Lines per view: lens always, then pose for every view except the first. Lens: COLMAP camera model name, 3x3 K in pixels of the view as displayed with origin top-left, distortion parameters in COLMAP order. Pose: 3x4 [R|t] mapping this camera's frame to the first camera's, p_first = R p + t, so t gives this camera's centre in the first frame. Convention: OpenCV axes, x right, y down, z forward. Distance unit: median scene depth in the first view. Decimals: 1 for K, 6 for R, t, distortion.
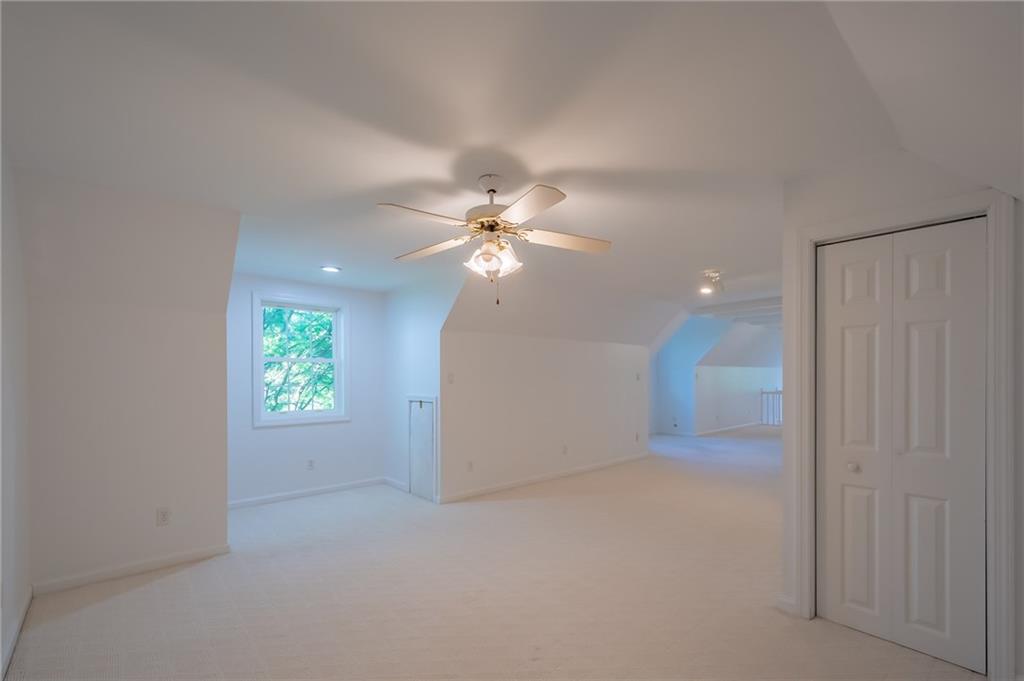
lens RADIAL K [[448.6, 0, 511.5], [0, 448.6, 370.1], [0, 0, 1]] dist [0.002399, -0.000018]
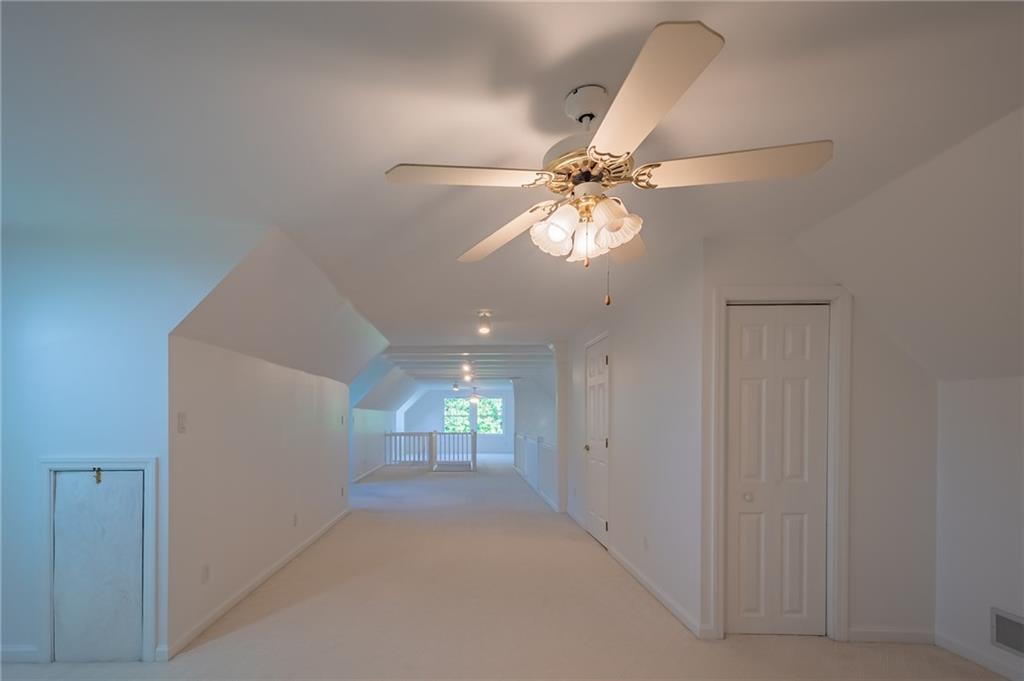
lens RADIAL K [[467.0, 0, 512.0], [0, 467.0, 420.6], [0, 0, 1]] dist [0.027498, 0.000166]
pose [[0.677395, -0.000484, 0.735619, -0.556851], [-0.012359, 0.999851, 0.012038, 0.006601], [-0.735516, -0.017246, 0.677288, 0.603342]]
